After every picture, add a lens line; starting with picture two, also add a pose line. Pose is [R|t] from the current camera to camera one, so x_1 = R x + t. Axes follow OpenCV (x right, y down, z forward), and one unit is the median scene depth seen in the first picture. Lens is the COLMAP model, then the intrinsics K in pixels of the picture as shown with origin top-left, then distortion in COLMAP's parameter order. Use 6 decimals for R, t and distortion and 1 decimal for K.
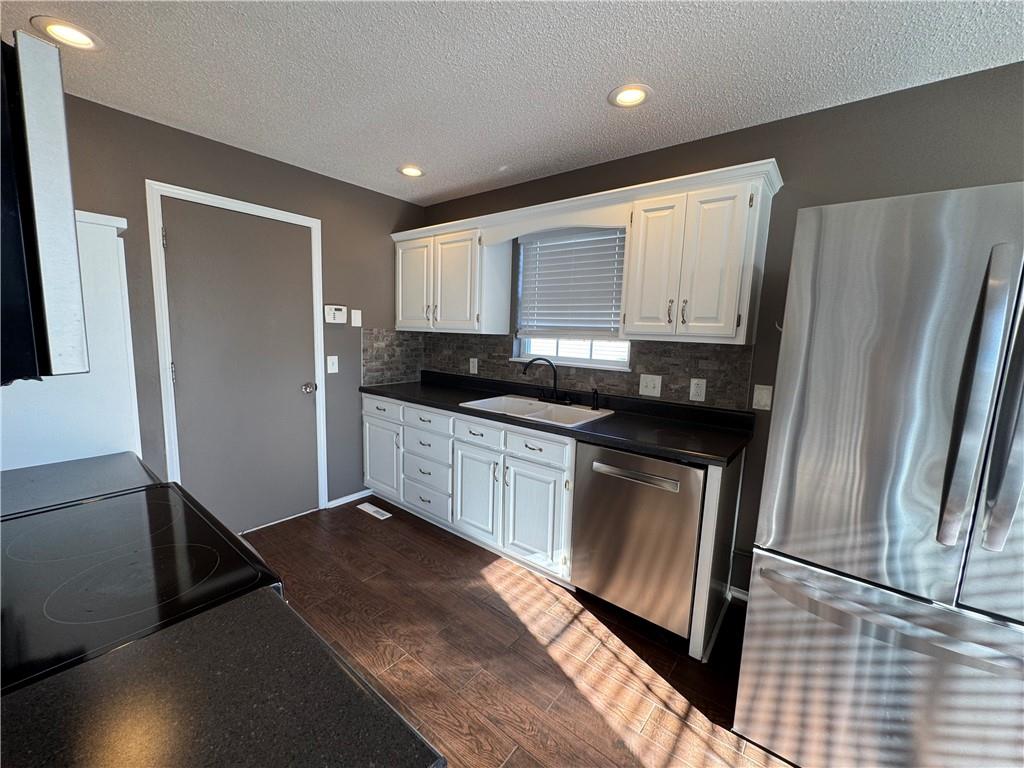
lens RADIAL K [[409.2, 0, 512.0], [0, 409.2, 384.0], [0, 0, 1]] dist [-0.003952, 0.000219]
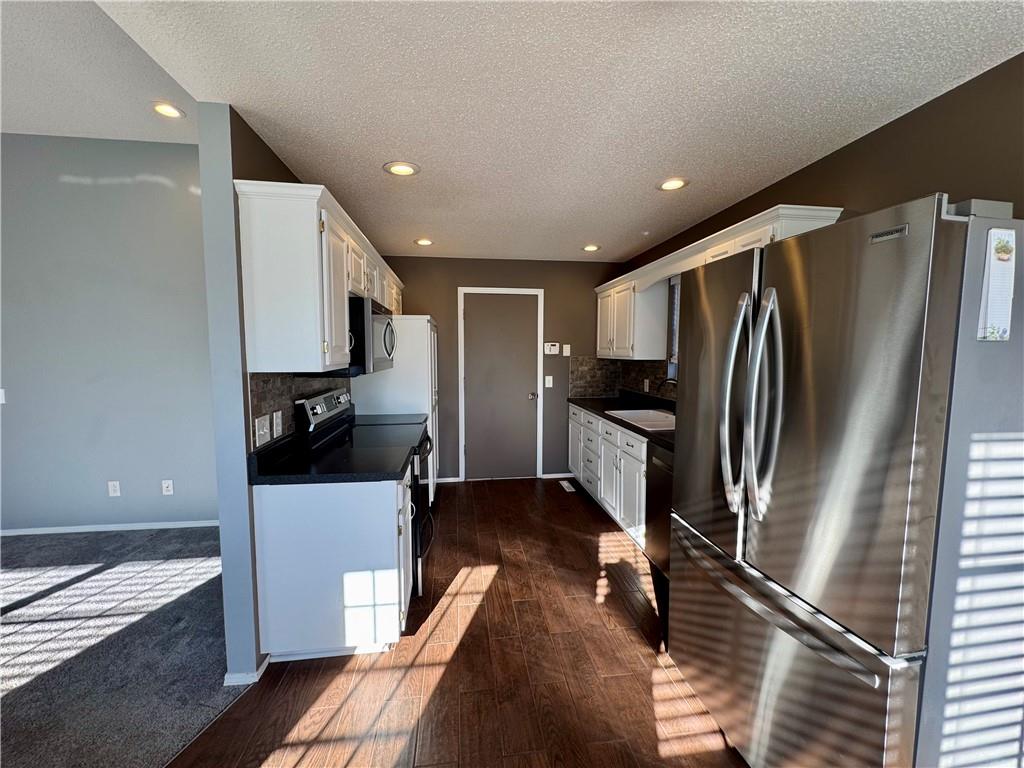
lens RADIAL K [[409.2, 0, 512.0], [0, 409.2, 384.0], [0, 0, 1]] dist [-0.003952, 0.000219]
pose [[0.722168, 0.023367, -0.691323, 0.544995], [-0.067488, 0.997041, -0.036799, 0.027471], [0.688417, 0.073231, 0.721608, -0.190388]]
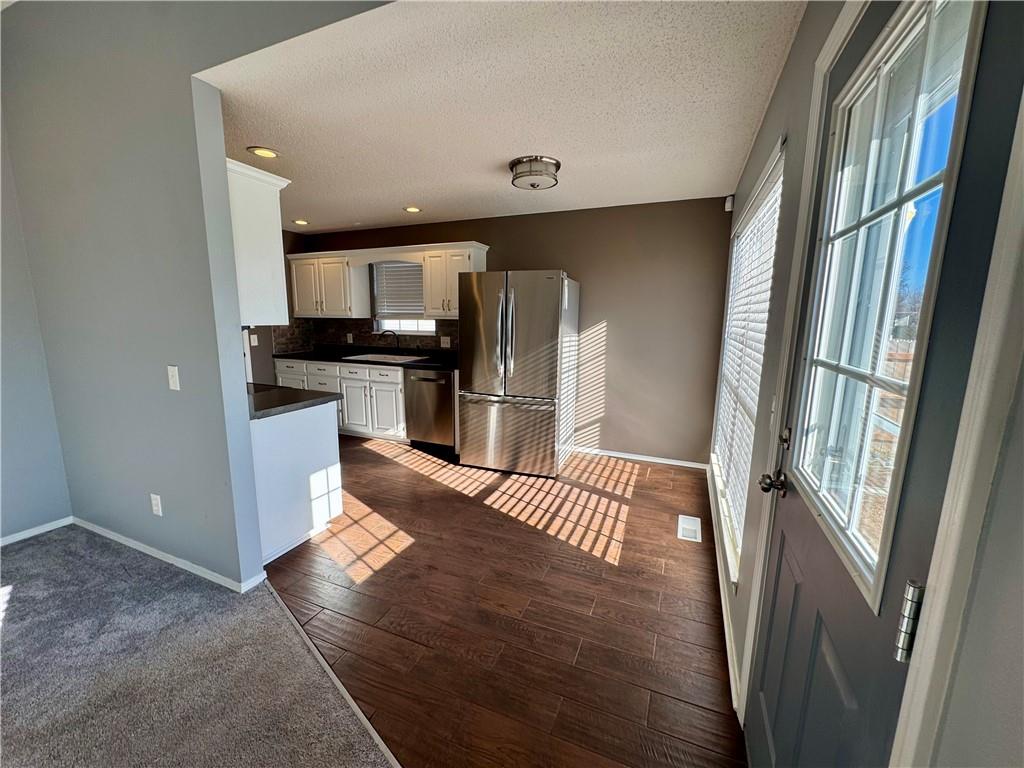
lens RADIAL K [[409.2, 0, 512.0], [0, 409.2, 384.0], [0, 0, 1]] dist [-0.003952, 0.000219]
pose [[0.963182, -0.067691, 0.260189, 0.105164], [0.056924, 0.997190, 0.048707, 0.109077], [-0.262755, -0.032102, 0.964328, -0.850353]]
